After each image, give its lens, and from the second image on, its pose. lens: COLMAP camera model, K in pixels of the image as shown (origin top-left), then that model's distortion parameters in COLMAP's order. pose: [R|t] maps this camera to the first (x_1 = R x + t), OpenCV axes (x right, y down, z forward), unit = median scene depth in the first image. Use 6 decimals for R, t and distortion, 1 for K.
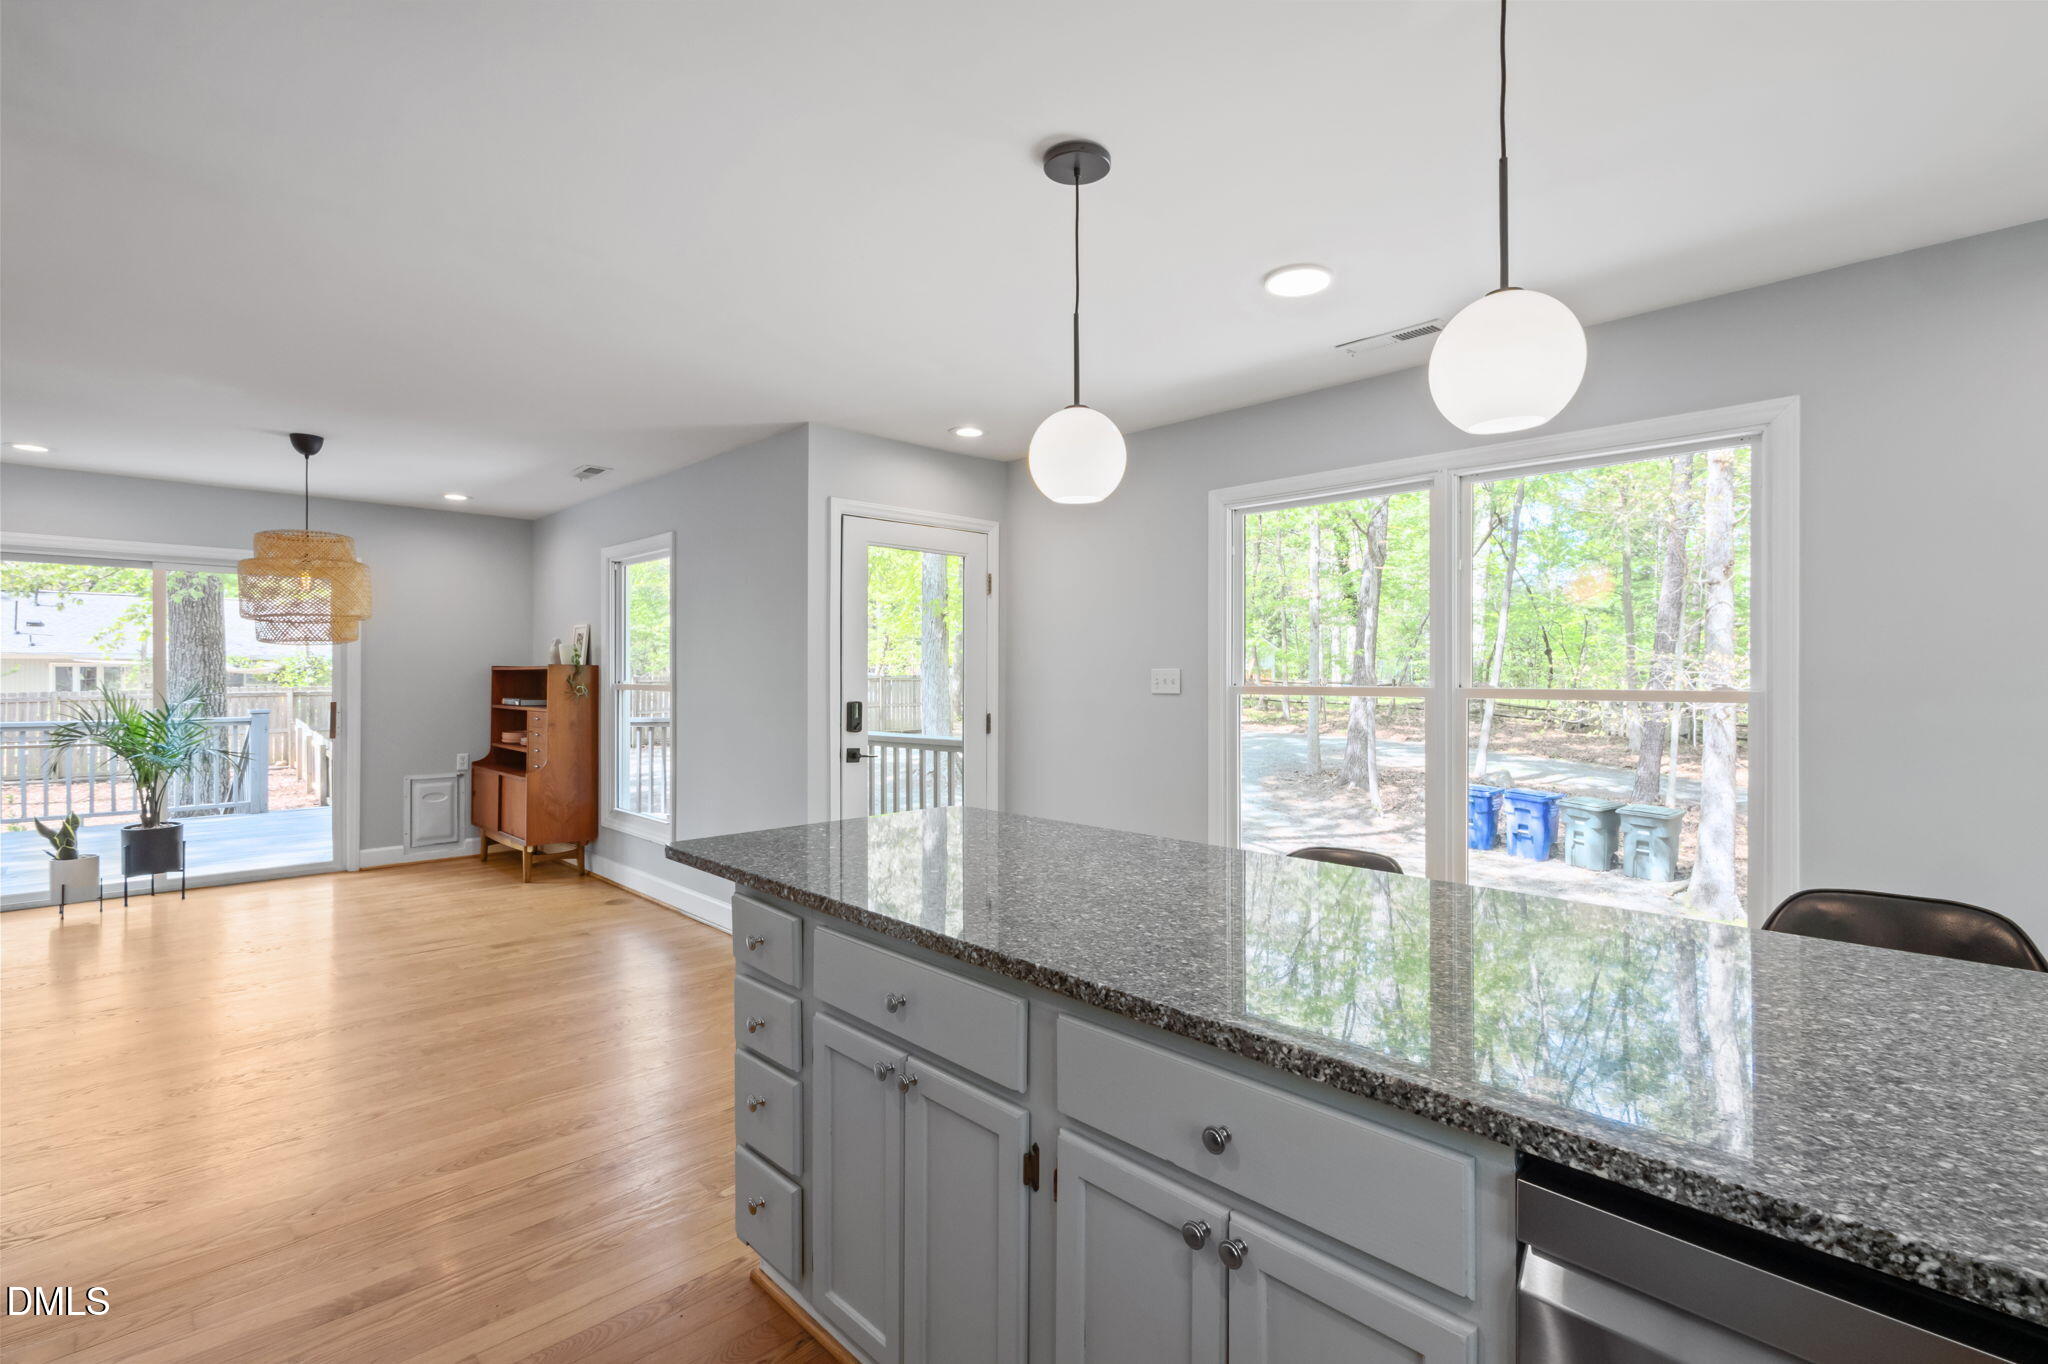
lens RADIAL K [[923.8, 0, 1024.0], [0, 923.8, 682.0], [0, 0, 1]] dist [0.000676, -0.000090]
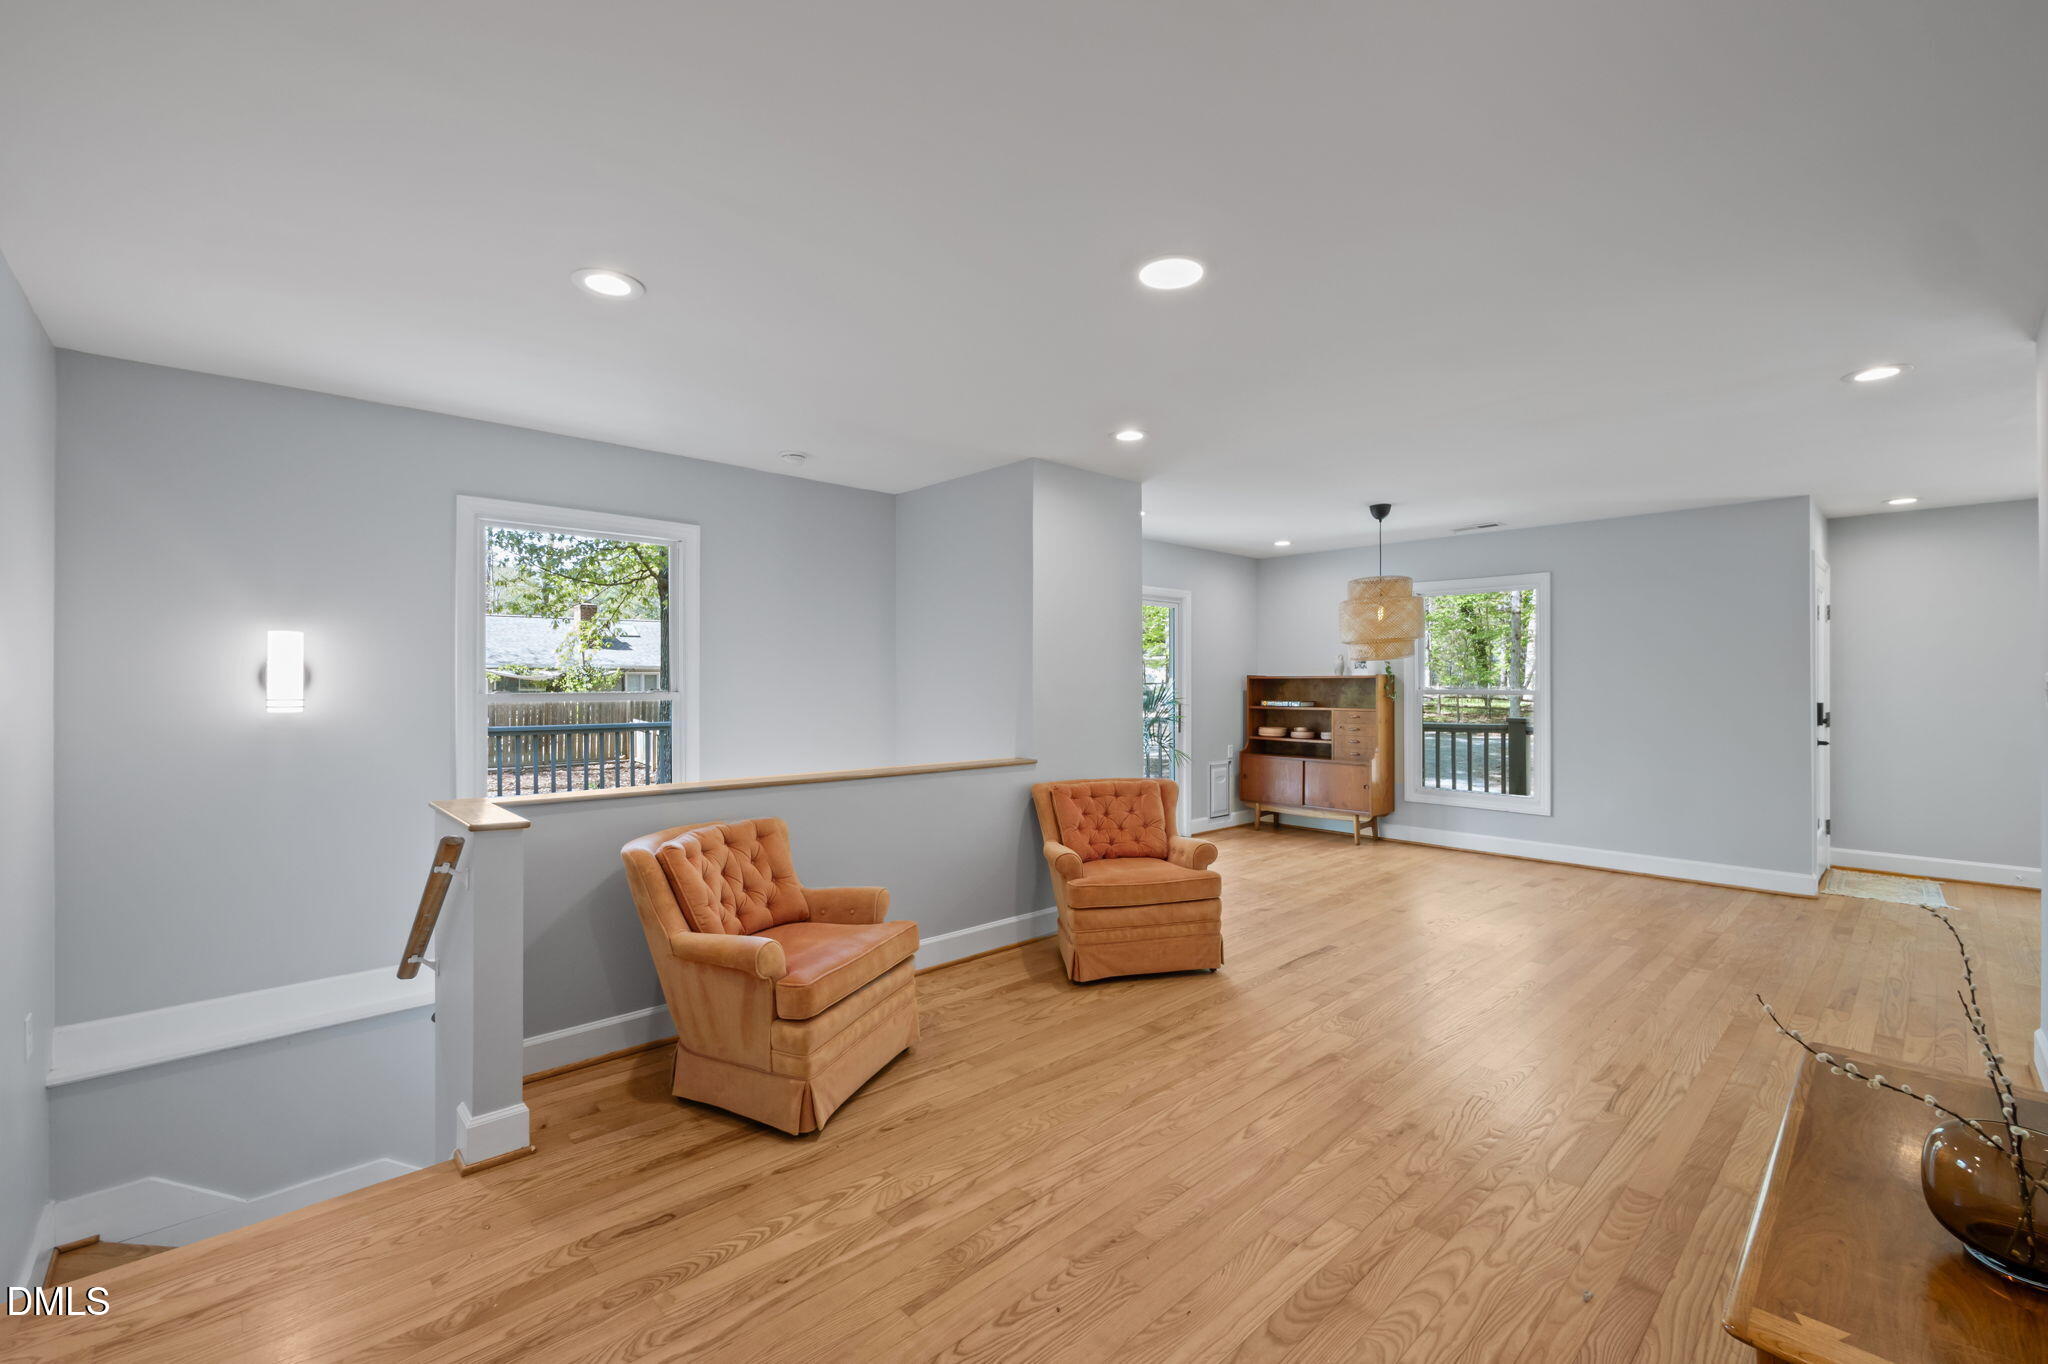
lens RADIAL K [[854.6, 0, 1025.5], [0, 854.6, 671.6], [0, 0, 1]] dist [-0.003351, -0.000552]
pose [[0.999156, -0.001431, -0.041063, -0.907473], [0.000709, 0.999845, -0.017592, -0.001905], [0.041081, 0.017548, 0.999002, -0.189580]]
